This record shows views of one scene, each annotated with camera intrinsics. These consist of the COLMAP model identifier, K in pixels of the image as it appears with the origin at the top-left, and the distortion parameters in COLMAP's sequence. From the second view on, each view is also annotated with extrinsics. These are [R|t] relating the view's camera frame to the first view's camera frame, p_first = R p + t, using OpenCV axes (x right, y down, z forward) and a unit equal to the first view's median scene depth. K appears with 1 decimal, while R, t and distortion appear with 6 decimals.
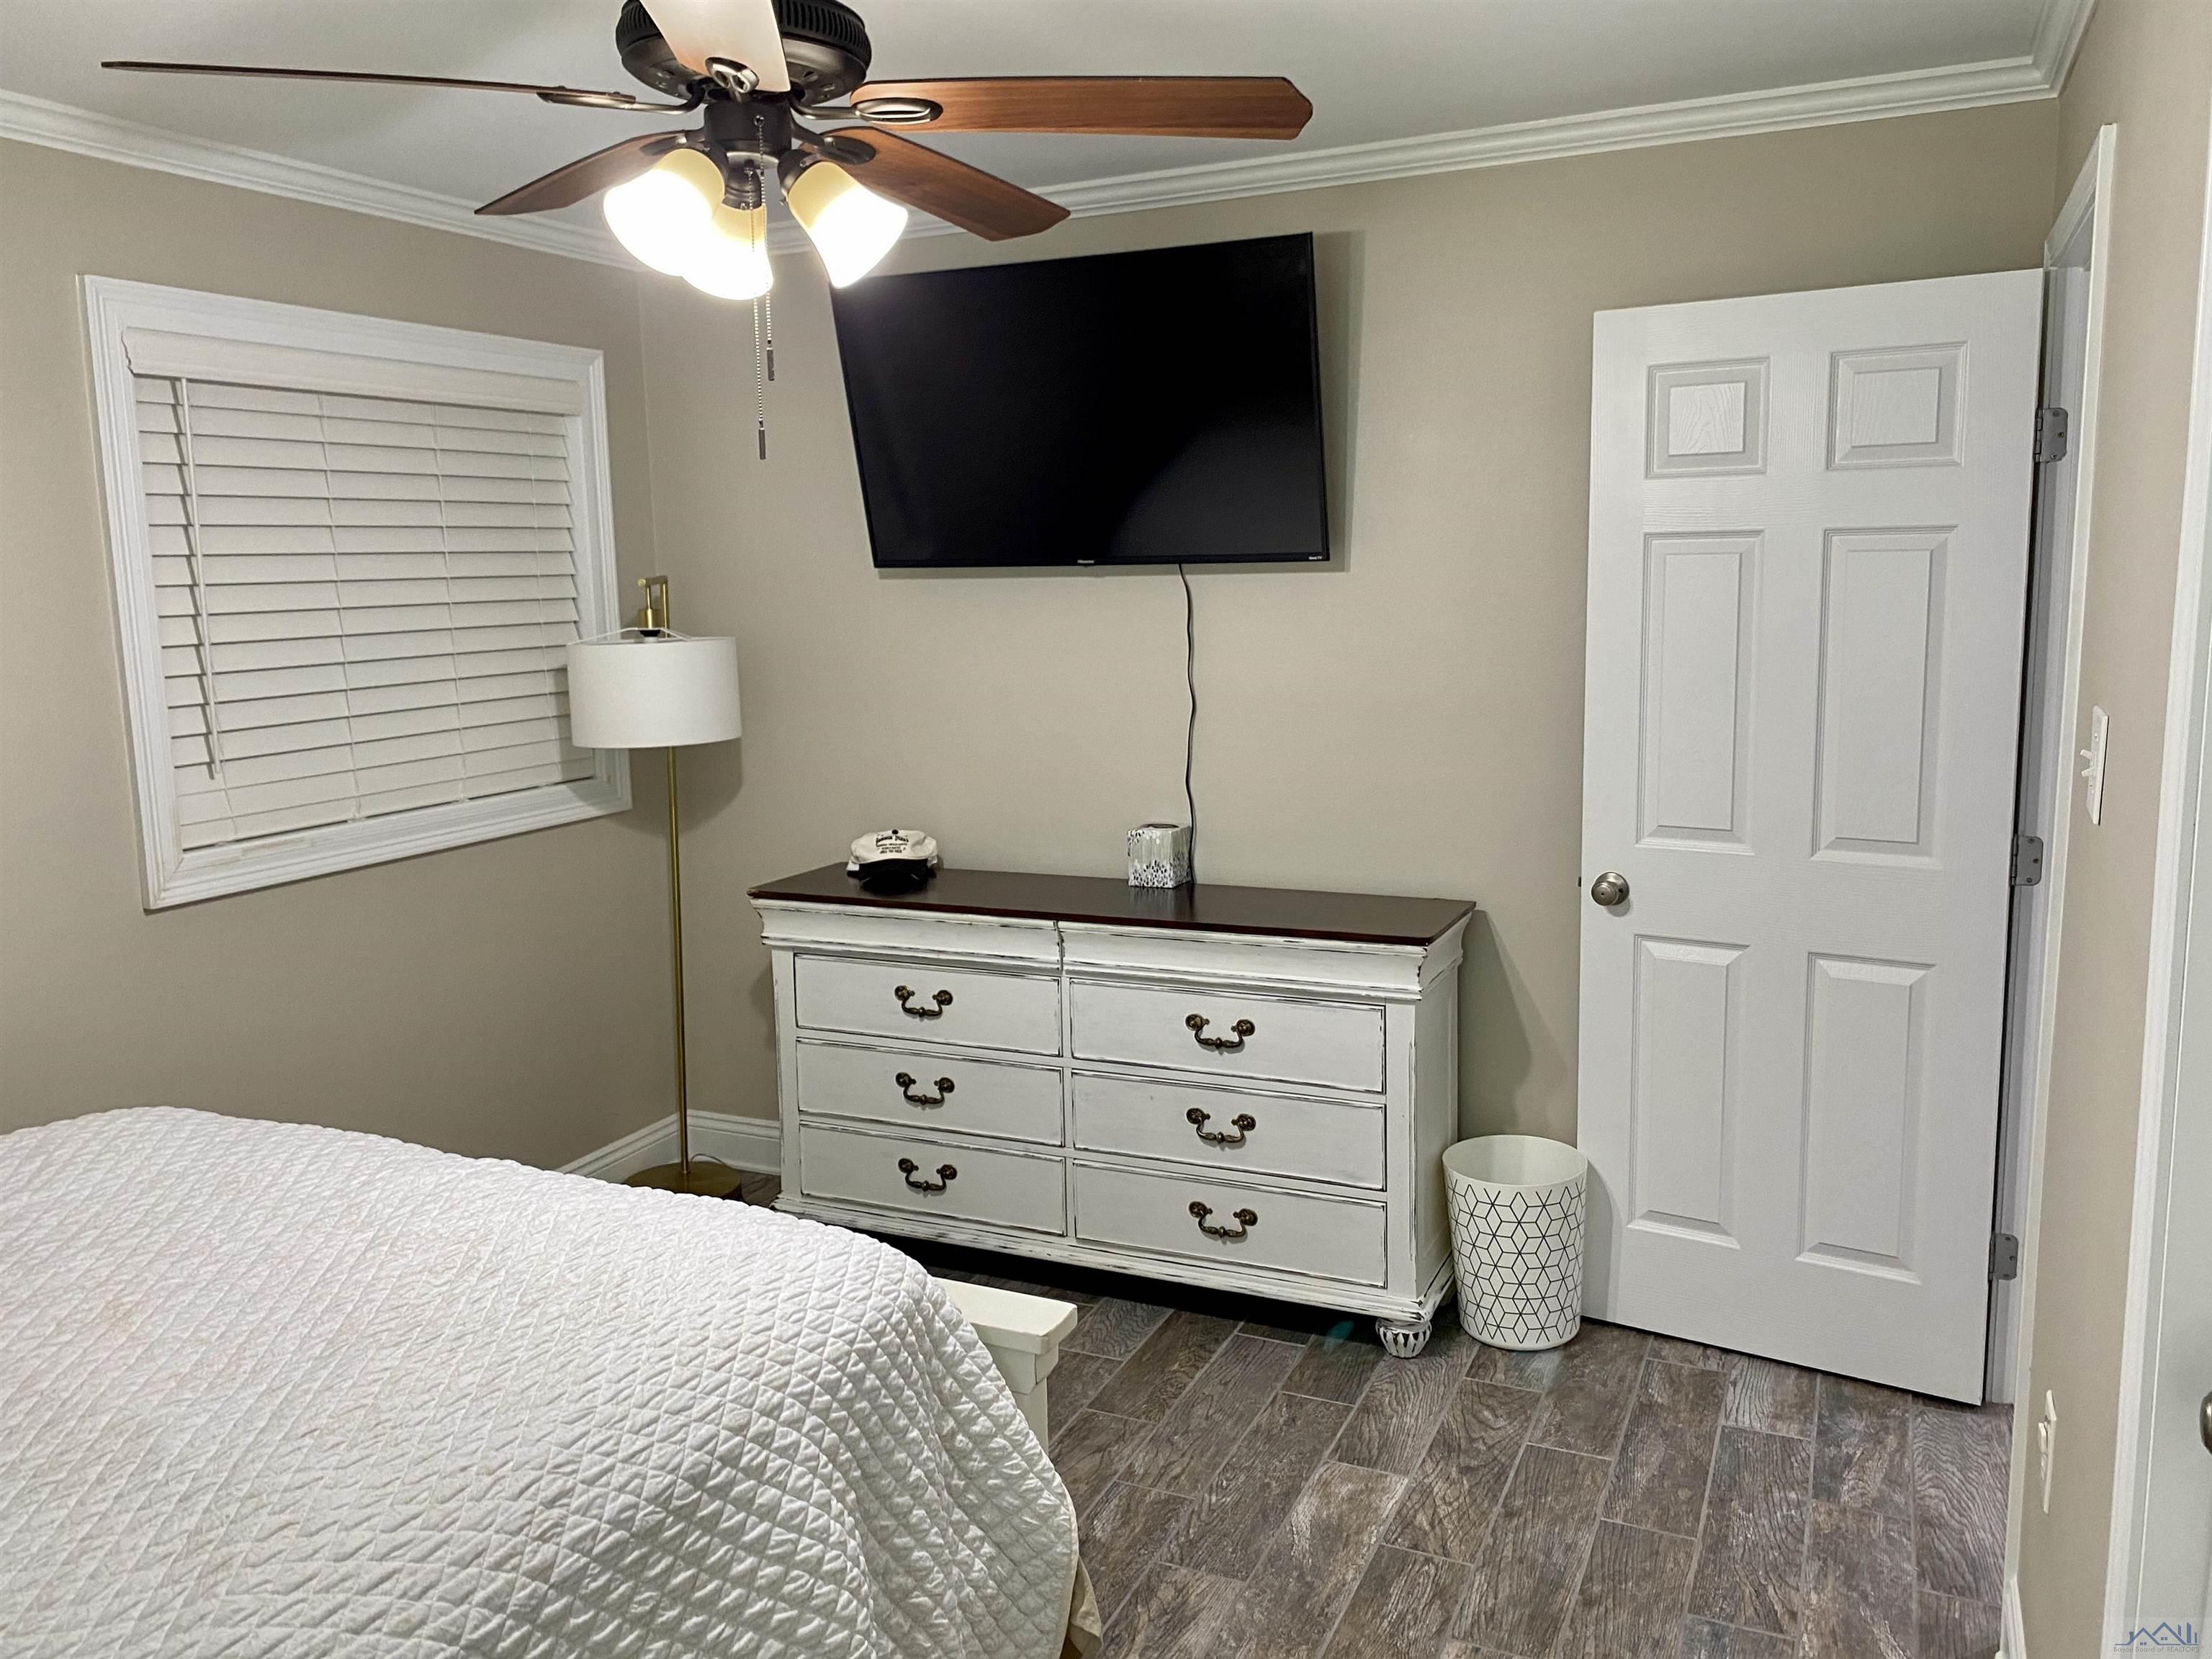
lens RADIAL K [[1689.7, 0, 1103.8], [0, 1689.7, 827.1], [0, 0, 1]] dist [0.038674, -0.051018]
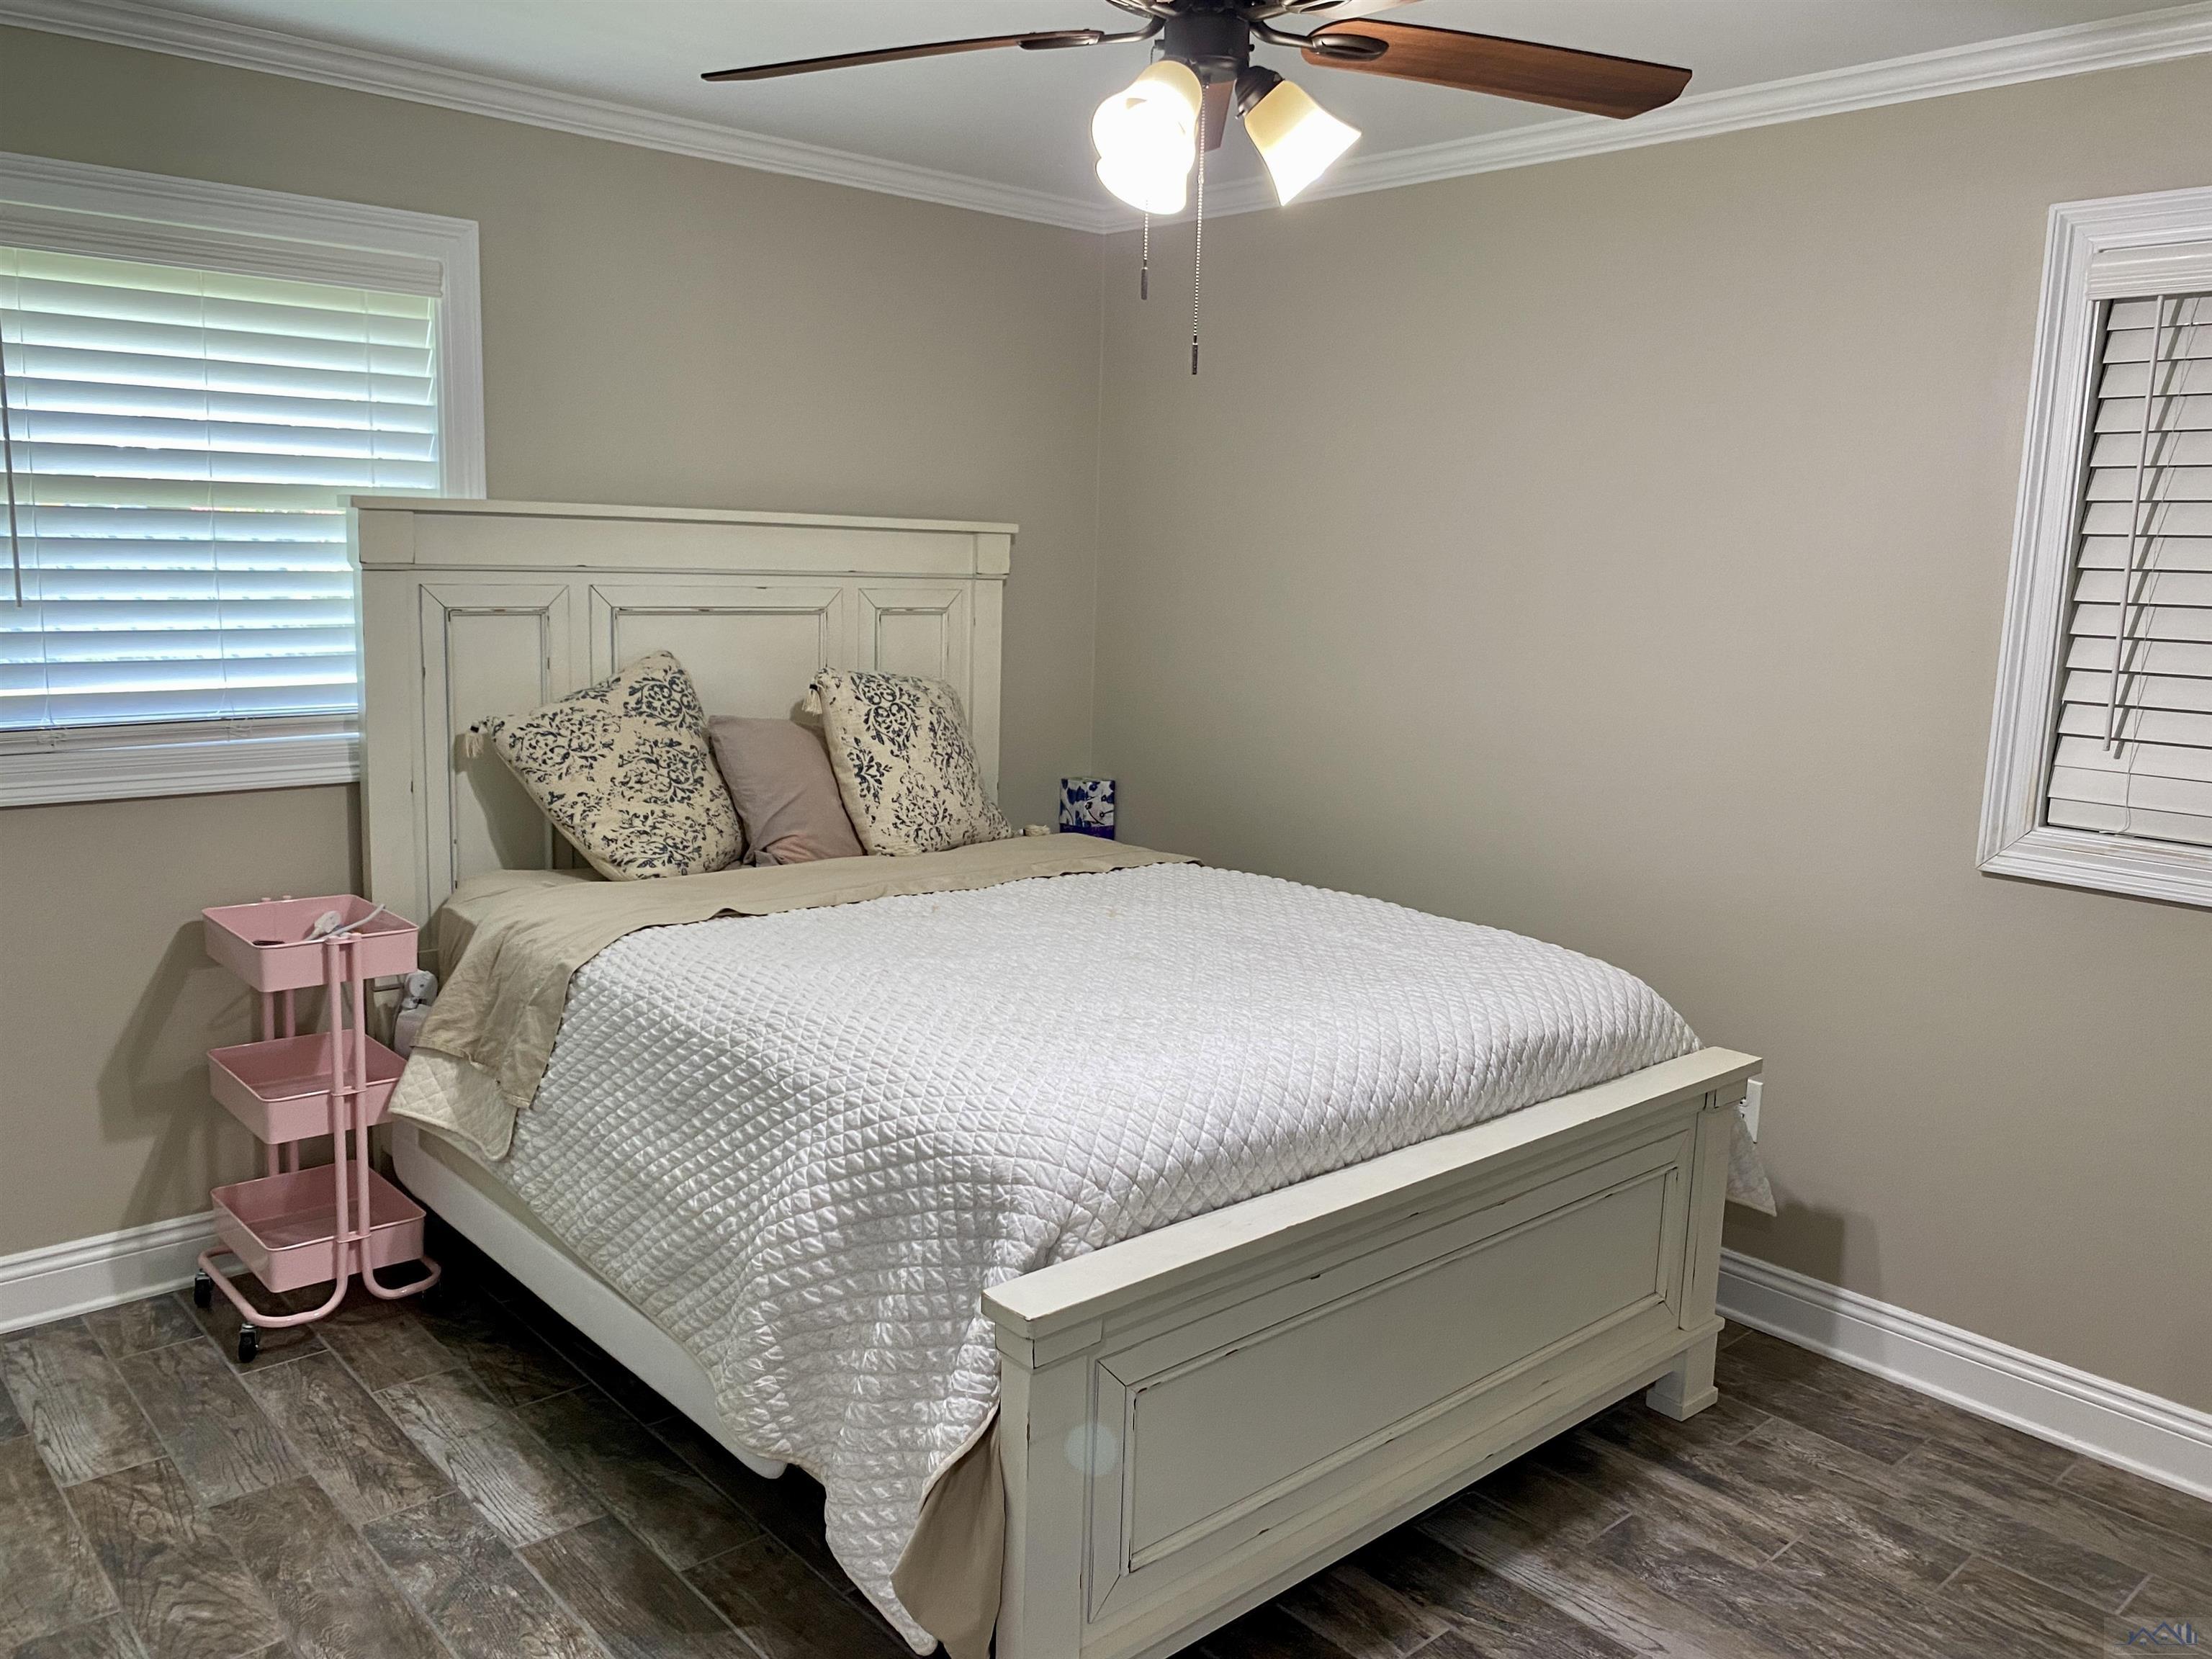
lens RADIAL K [[1689.7, 0, 1104.3], [0, 1689.7, 823.0], [0, 0, 1]] dist [0.038674, -0.051018]
pose [[-0.393641, 0.158047, -0.905576, 0.899665], [-0.165130, 0.956929, 0.238789, -0.223728], [0.904311, 0.243535, -0.350588, 1.581714]]
